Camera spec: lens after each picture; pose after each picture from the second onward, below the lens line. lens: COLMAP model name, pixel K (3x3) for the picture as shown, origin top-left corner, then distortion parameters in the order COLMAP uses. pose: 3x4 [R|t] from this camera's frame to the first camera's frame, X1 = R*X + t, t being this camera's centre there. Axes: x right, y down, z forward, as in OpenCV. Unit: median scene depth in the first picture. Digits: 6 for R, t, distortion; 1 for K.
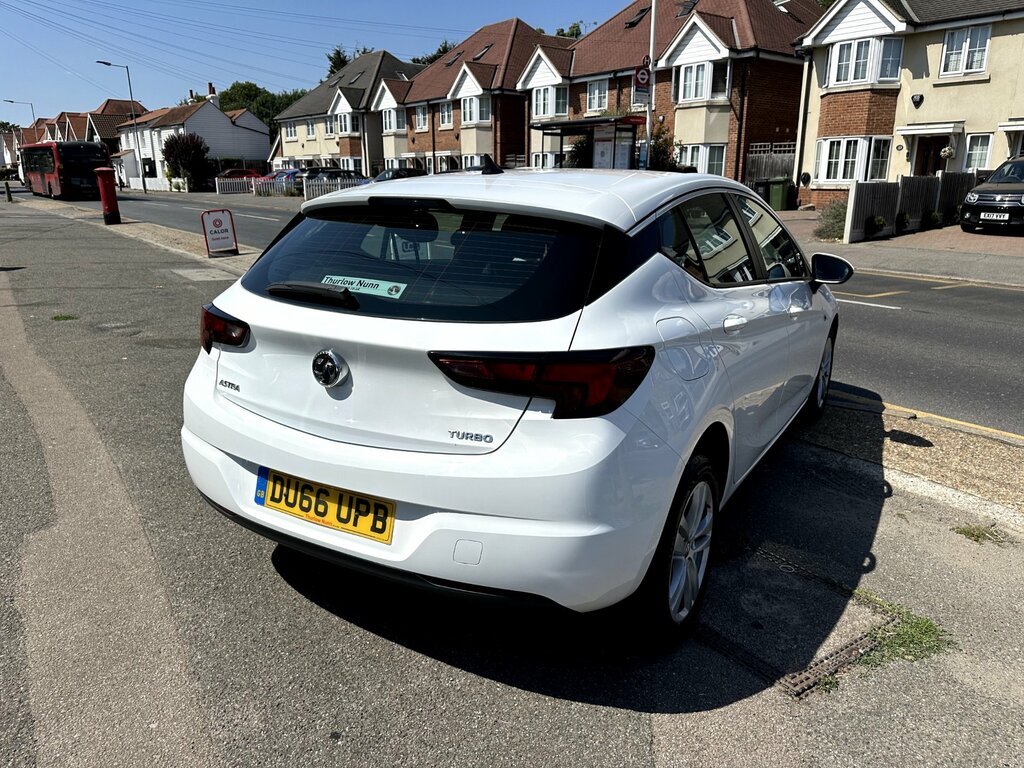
lens RADIAL K [[747.6, 0, 510.8], [0, 747.6, 381.6], [0, 0, 1]] dist [0.005552, -0.009327]
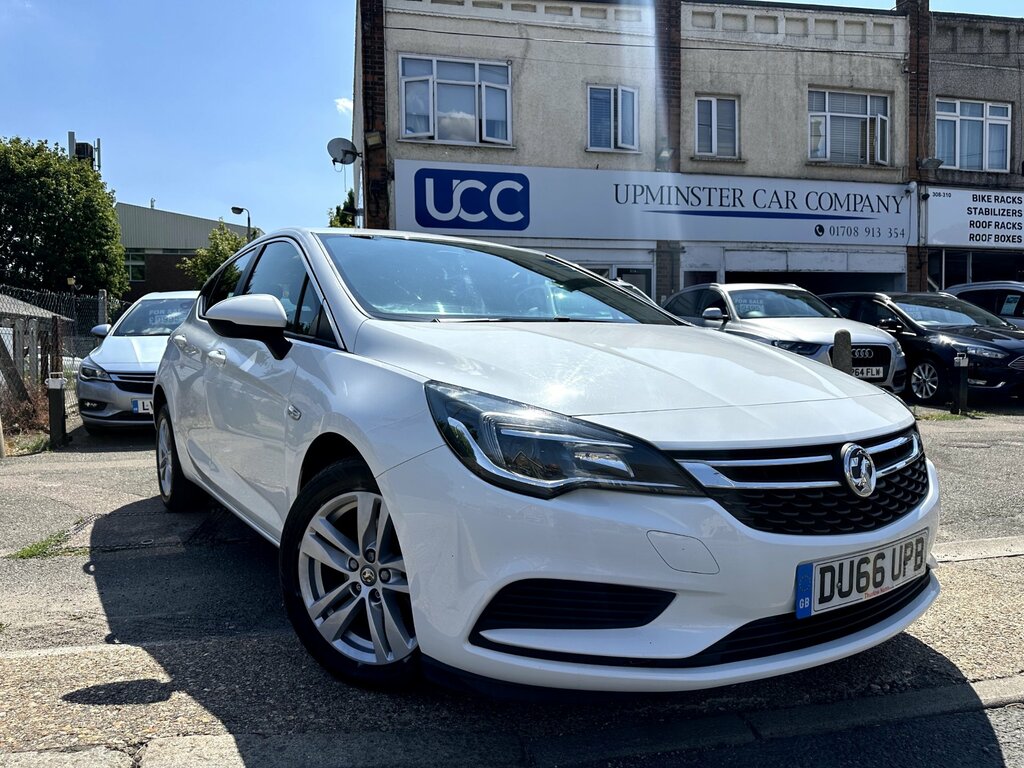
lens RADIAL K [[747.6, 0, 516.4], [0, 747.6, 383.2], [0, 0, 1]] dist [0.005552, -0.009327]
pose [[-0.434389, 0.026017, -0.900350, 0.110073], [-0.220769, 0.966018, 0.134428, -0.028406], [0.873251, 0.257163, -0.413884, 0.179177]]
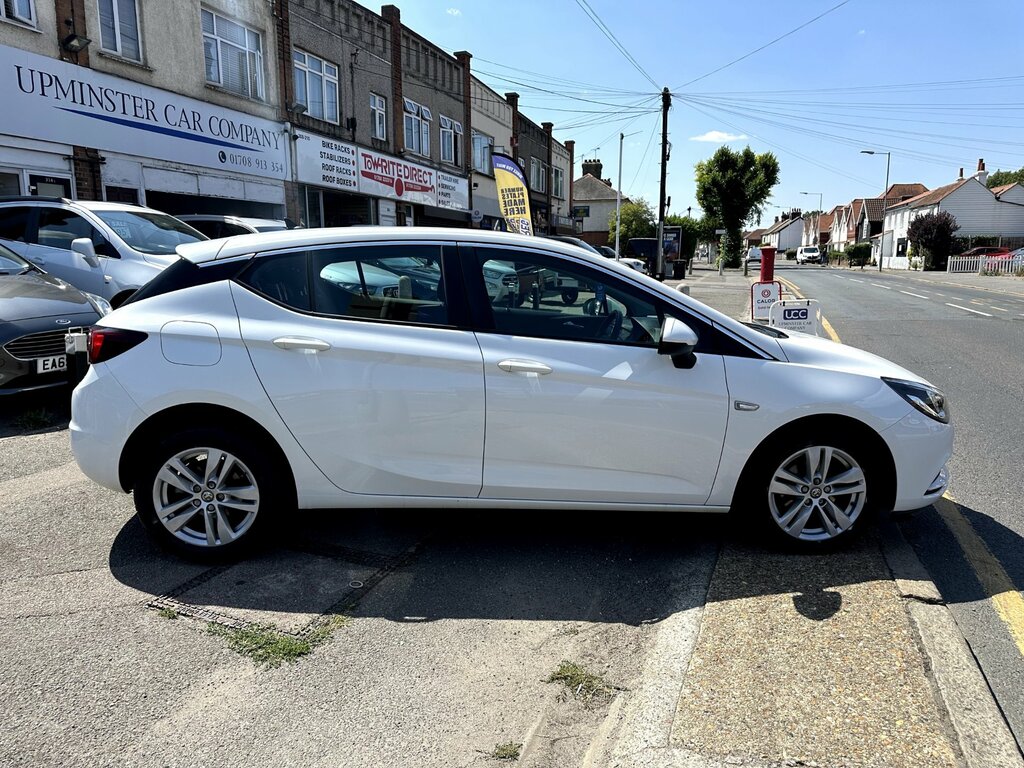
lens RADIAL K [[747.6, 0, 513.2], [0, 747.6, 383.4], [0, 0, 1]] dist [0.005552, -0.009327]
pose [[0.535646, 0.136157, -0.833394, 0.122613], [-0.220524, 0.975223, 0.017591, -0.009058], [0.815140, 0.174361, 0.552400, 0.049653]]
